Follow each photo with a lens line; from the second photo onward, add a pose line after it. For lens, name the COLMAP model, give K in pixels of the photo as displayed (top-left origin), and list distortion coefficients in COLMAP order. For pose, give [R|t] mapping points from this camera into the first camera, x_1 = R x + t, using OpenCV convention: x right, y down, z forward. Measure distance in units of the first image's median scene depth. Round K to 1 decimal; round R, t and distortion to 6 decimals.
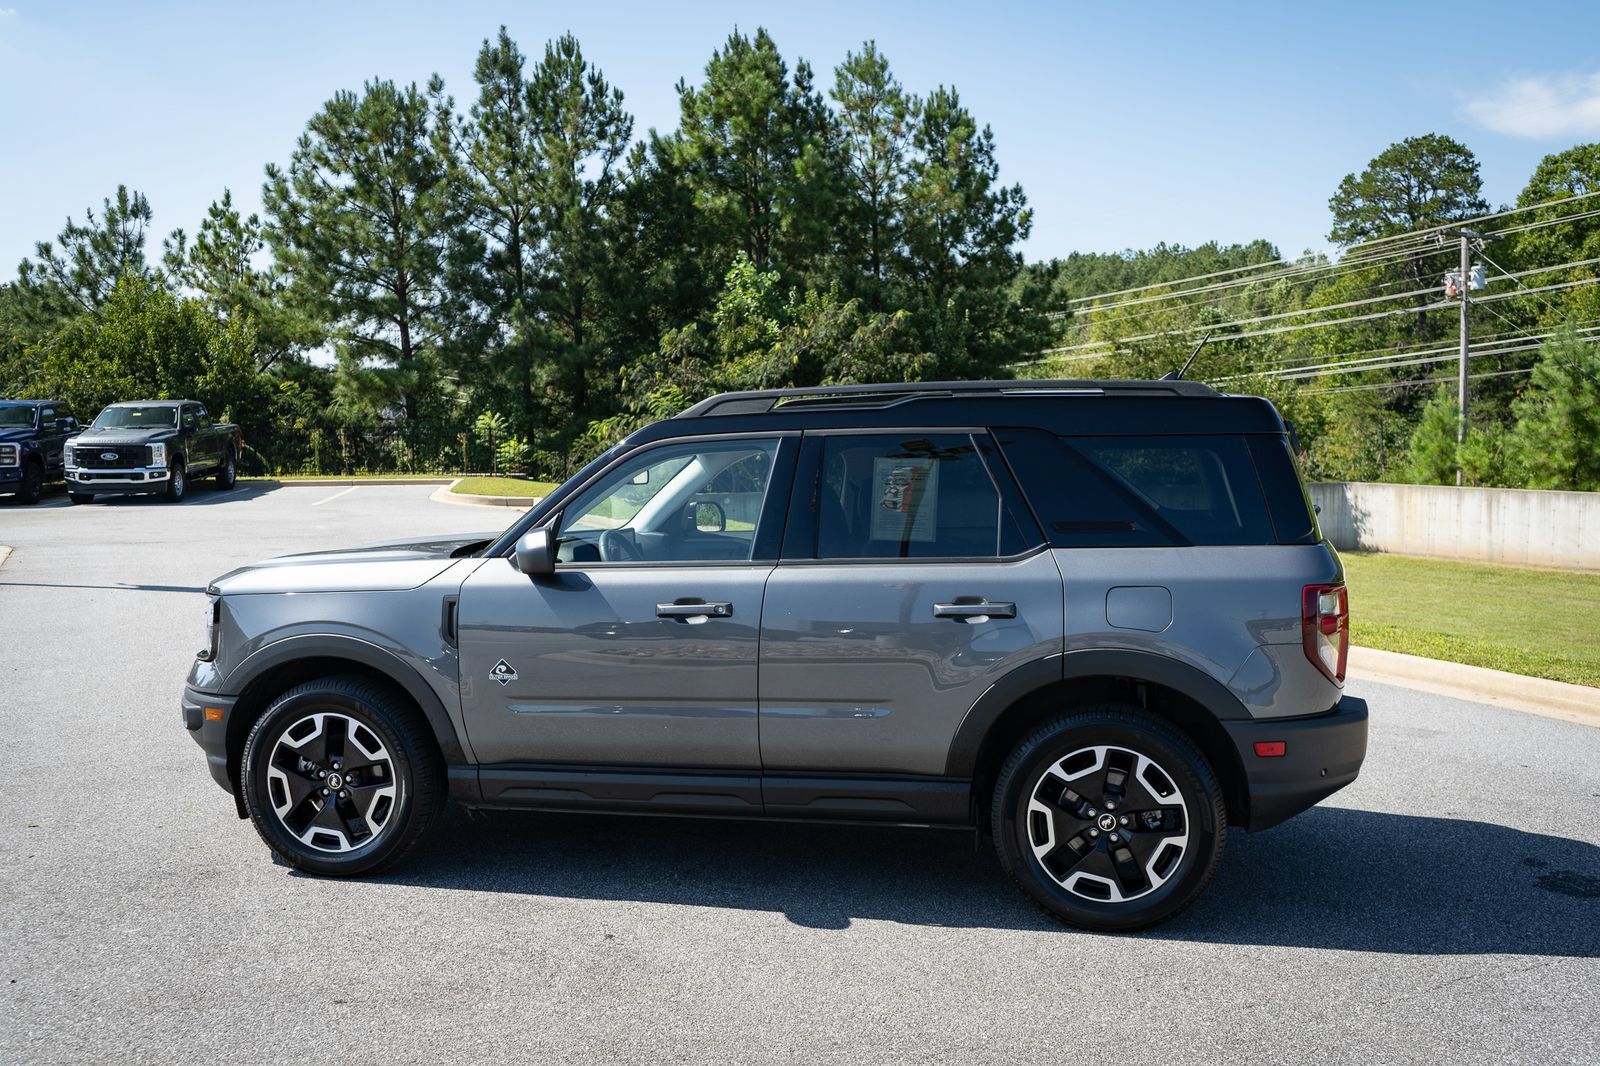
lens RADIAL K [[1483.1, 0, 788.7], [0, 1483.1, 530.1], [0, 0, 1]] dist [-0.001857, 0.000000]
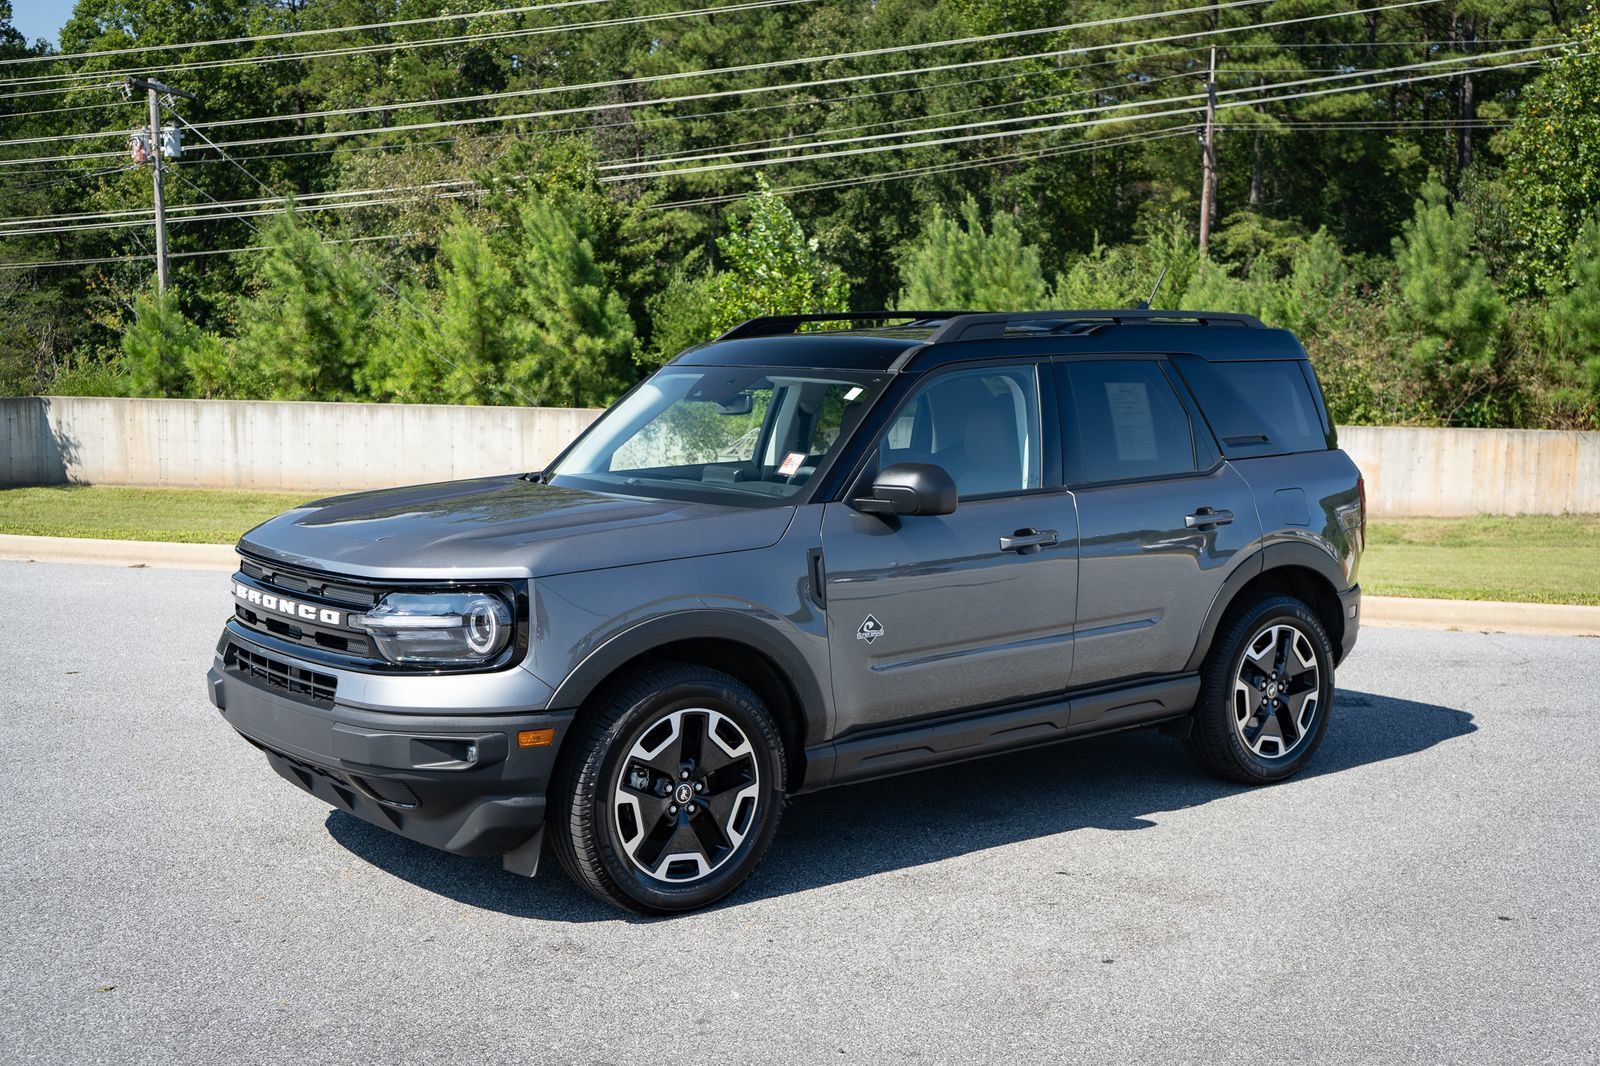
lens RADIAL K [[1938.6, 0, 846.8], [0, 1938.6, 559.9], [0, 0, 1]] dist [0.024125, 0.000000]
pose [[0.611090, -0.083940, 0.787098, -1.077664], [0.041585, 0.996393, 0.073975, -0.030876], [-0.790468, -0.012474, 0.612377, 0.292709]]
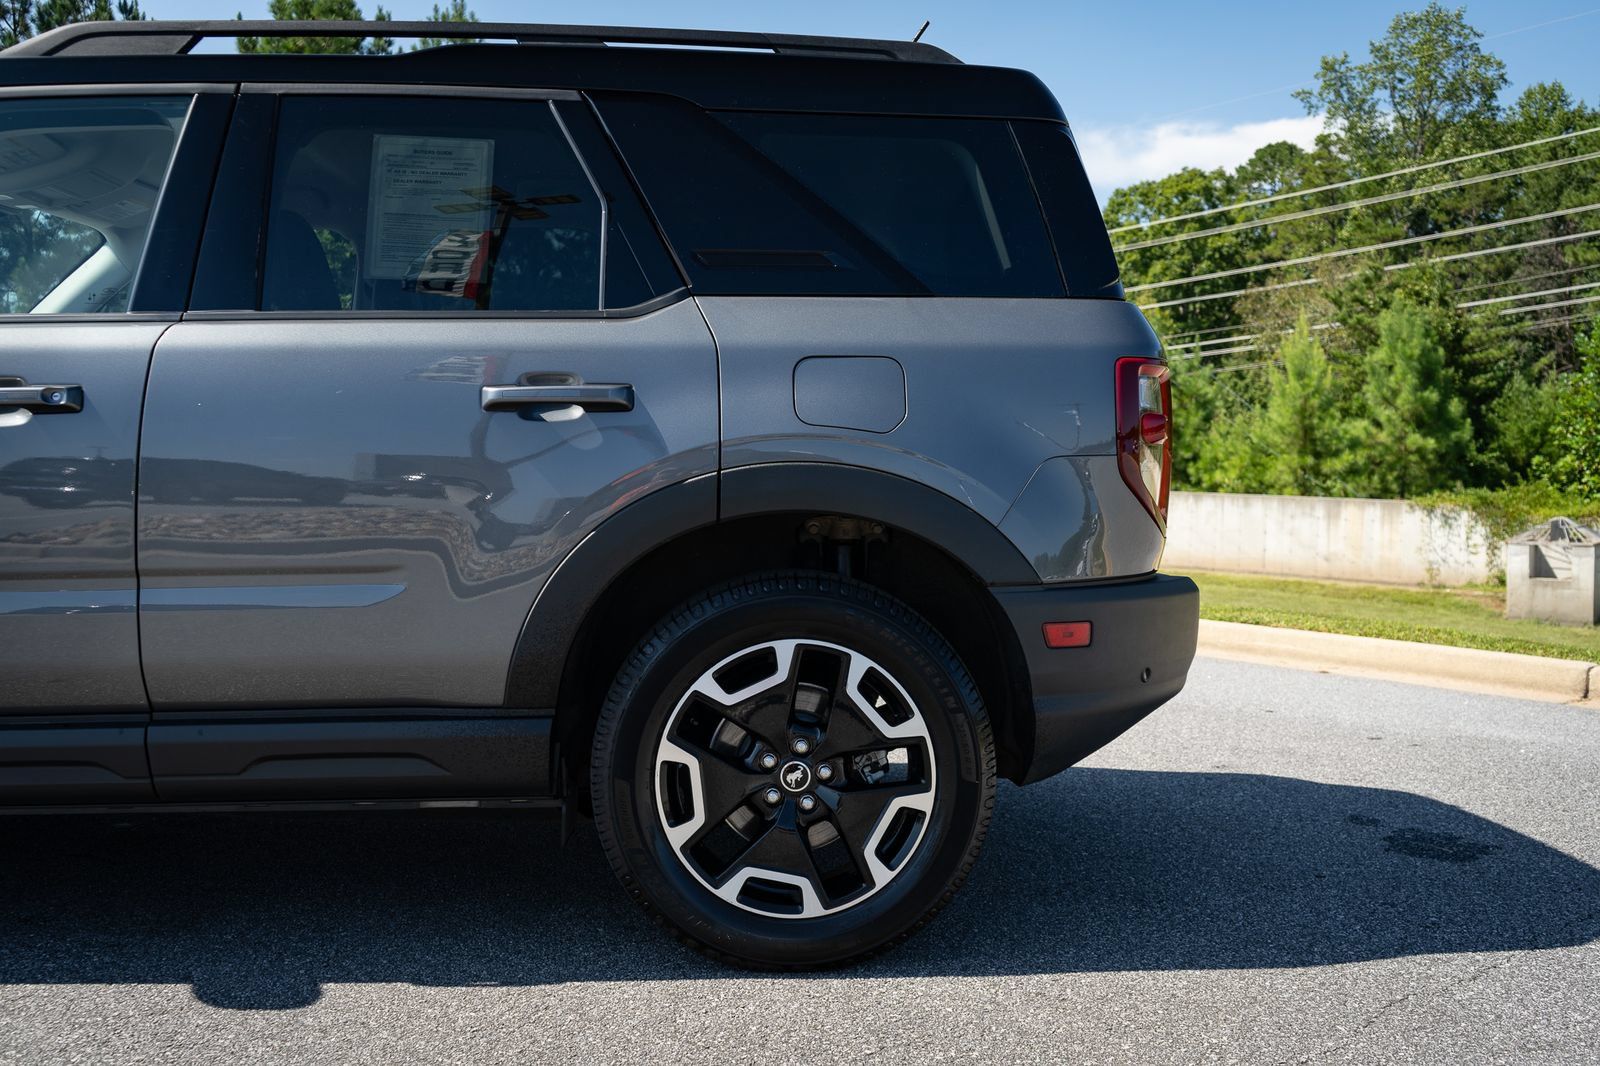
lens RADIAL K [[1504.6, 0, 816.5], [0, 1504.6, 535.0], [0, 0, 1]] dist [-0.011273, 0.000000]
pose [[0.959802, -0.001008, 0.280677, 0.055790], [0.005442, 0.999872, -0.015018, 0.102639], [-0.280626, 0.015941, 0.959685, 0.403372]]
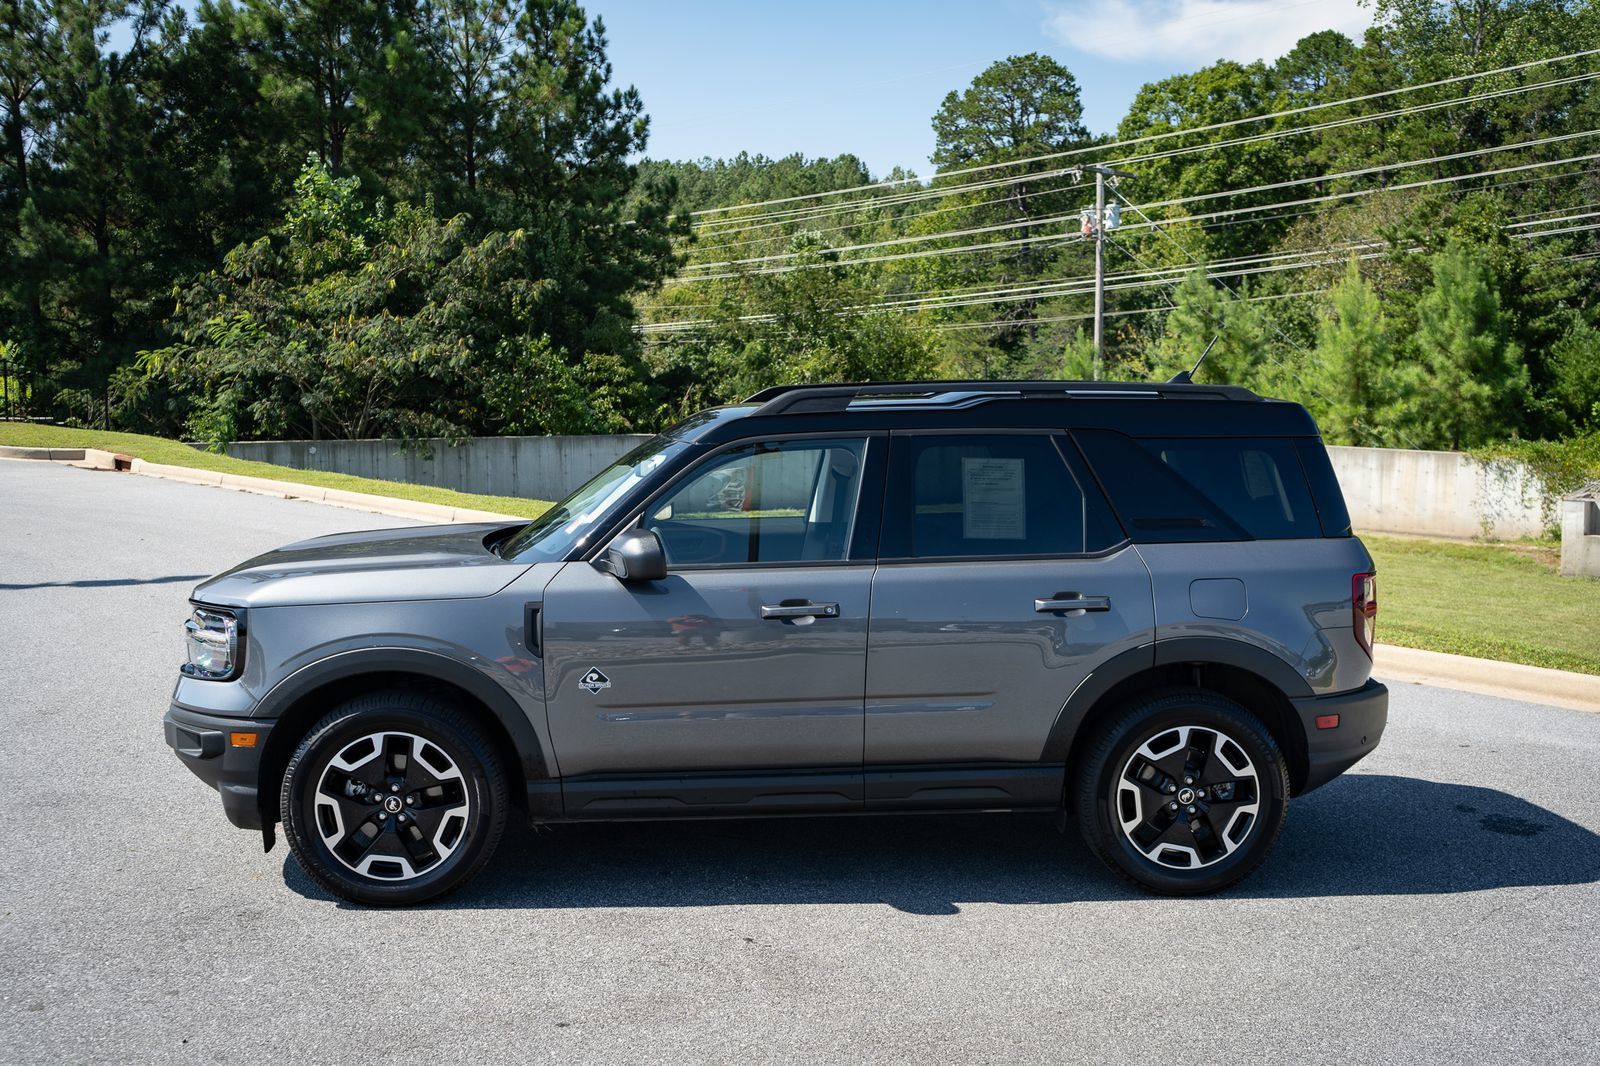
lens RADIAL K [[1717.7, 0, 805.0], [0, 1717.7, 536.8], [0, 0, 1]] dist [0.004845, 0.000000]
pose [[0.955242, -0.017586, 0.295301, -0.378471], [0.006527, 0.999241, 0.038394, -0.038450], [-0.295752, -0.034748, 0.954632, -0.100310]]
